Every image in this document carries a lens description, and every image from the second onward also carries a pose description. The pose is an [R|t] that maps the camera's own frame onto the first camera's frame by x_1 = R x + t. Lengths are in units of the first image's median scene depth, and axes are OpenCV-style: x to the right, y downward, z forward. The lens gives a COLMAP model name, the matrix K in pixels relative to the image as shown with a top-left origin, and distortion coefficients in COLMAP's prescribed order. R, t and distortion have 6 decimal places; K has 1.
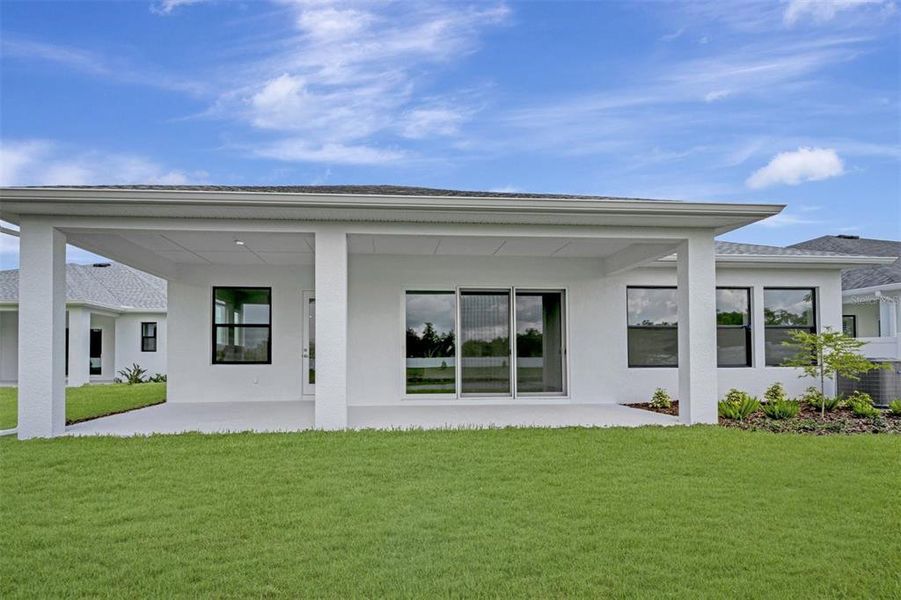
lens RADIAL K [[373.5, 0, 411.1], [0, 373.5, 342.8], [0, 0, 1]] dist [0.001027, -0.000319]
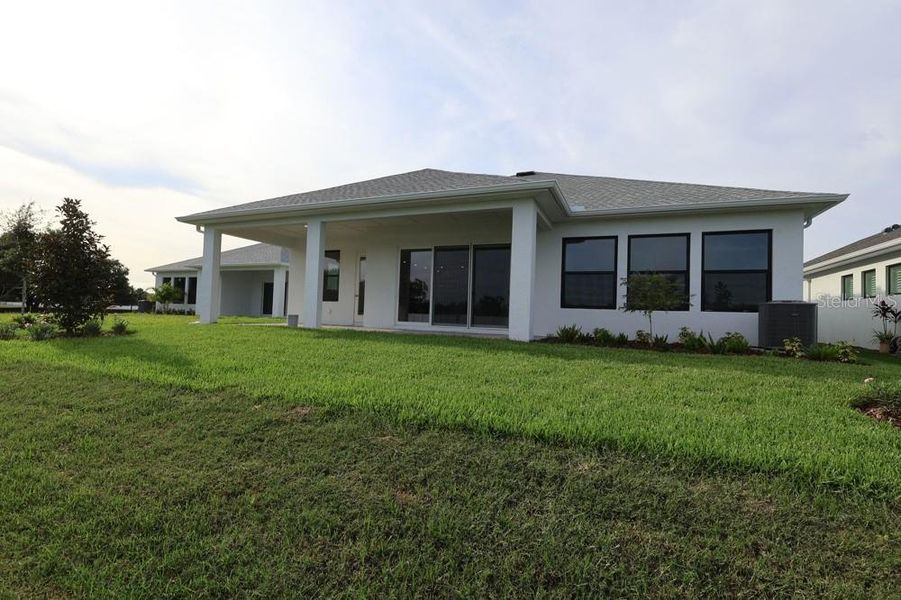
lens RADIAL K [[411.9, 0, 449.8], [0, 411.9, 298.0], [0, 0, 1]] dist [-0.001119, 0.000132]
pose [[0.894533, 0.013040, -0.446811, 0.859800], [-0.017622, 0.999826, -0.006099, 0.051567], [0.446654, 0.013330, 0.894608, -0.329569]]
